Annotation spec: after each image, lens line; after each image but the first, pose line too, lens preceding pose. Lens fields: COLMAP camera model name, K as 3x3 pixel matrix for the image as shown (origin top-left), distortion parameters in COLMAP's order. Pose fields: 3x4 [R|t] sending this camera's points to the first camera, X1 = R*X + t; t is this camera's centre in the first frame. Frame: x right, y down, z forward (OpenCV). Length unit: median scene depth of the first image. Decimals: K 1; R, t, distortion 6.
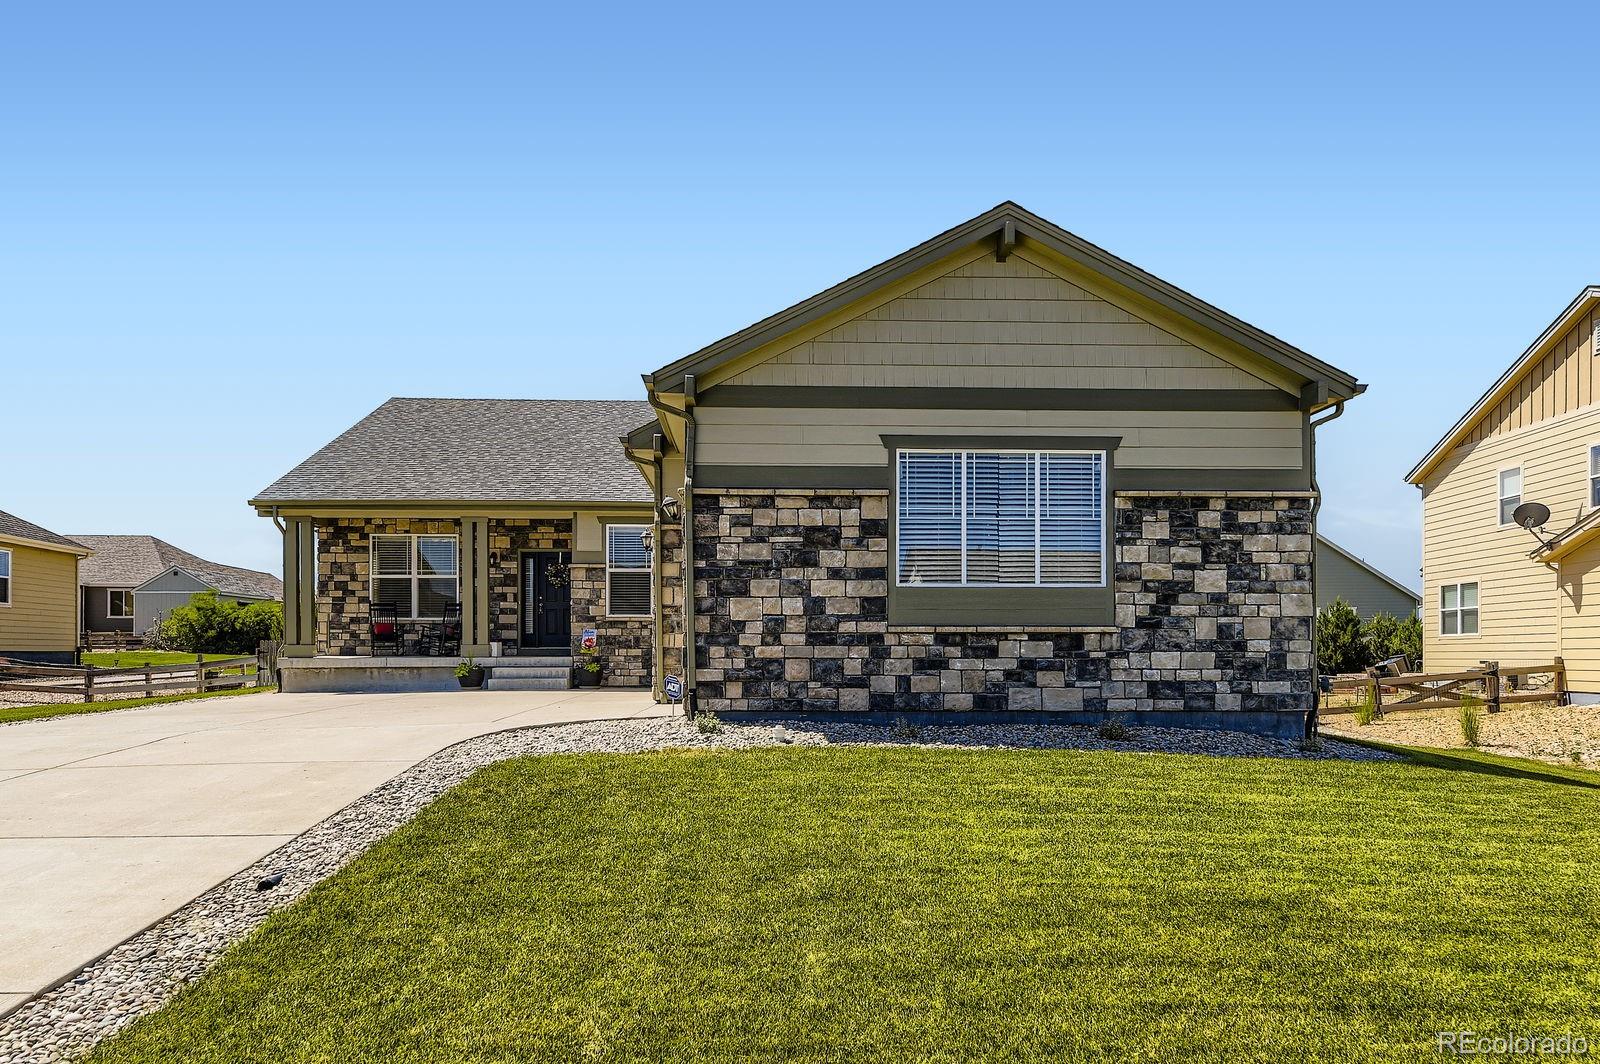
lens RADIAL K [[1045.2, 0, 801.2], [0, 1045.2, 653.1], [0, 0, 1]] dist [-0.001054, -0.000273]
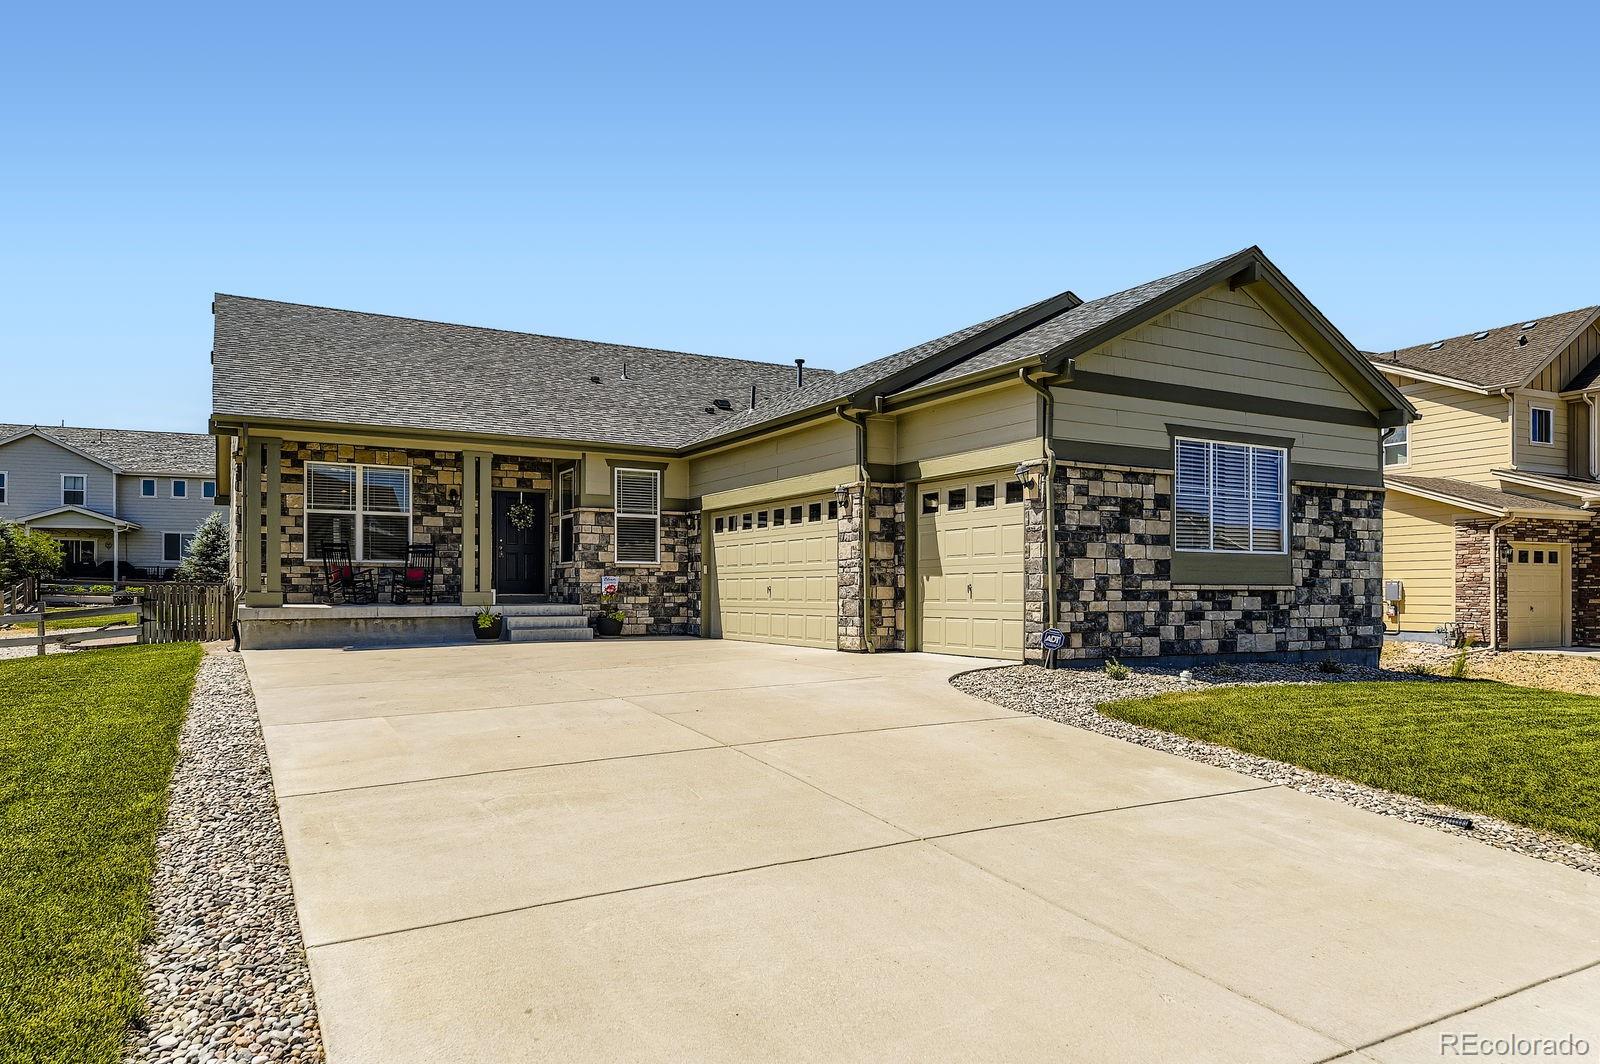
lens RADIAL K [[1010.6, 0, 800.5], [0, 1010.6, 591.6], [0, 0, 1]] dist [-0.000557, 0.000117]
pose [[0.893491, 0.001888, 0.449077, -0.804363], [-0.002419, 0.999997, 0.000608, -0.016905], [-0.449074, -0.001630, 0.893493, 0.157163]]
